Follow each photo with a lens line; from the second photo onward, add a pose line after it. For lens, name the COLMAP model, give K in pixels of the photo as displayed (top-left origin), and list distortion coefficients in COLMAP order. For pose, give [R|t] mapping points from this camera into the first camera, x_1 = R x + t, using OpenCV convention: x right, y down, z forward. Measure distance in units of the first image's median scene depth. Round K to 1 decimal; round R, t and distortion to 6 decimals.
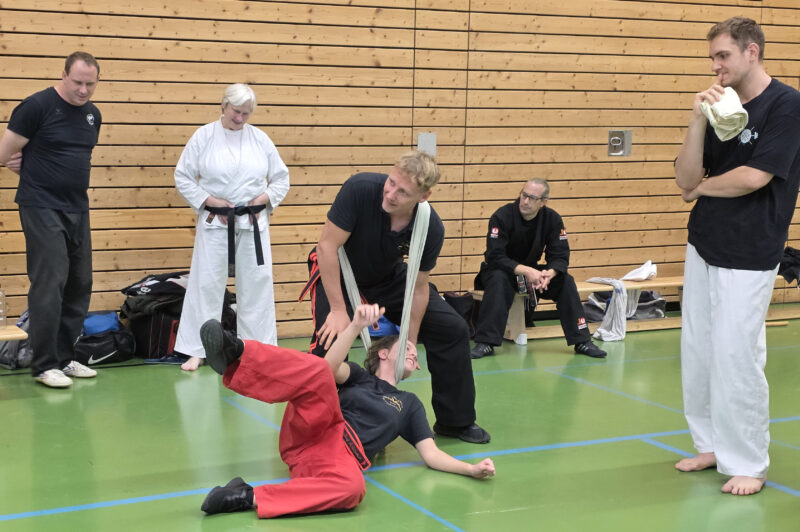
lens RADIAL K [[1070.4, 0, 399.9], [0, 1070.4, 268.1], [0, 0, 1]] dist [0.074196, 0.000000]
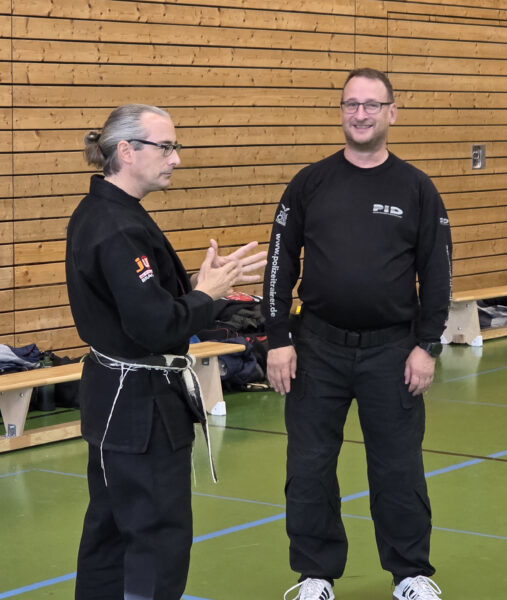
lens RADIAL K [[1739.9, 0, 253.4], [0, 1739.9, 300.0], [0, 0, 1]] dist [-0.267573, 0.000000]
pose [[0.888597, -0.069780, 0.453351, -0.821170], [0.094563, 0.994998, -0.032199, 0.060996], [-0.448836, 0.071482, 0.890751, -0.428245]]
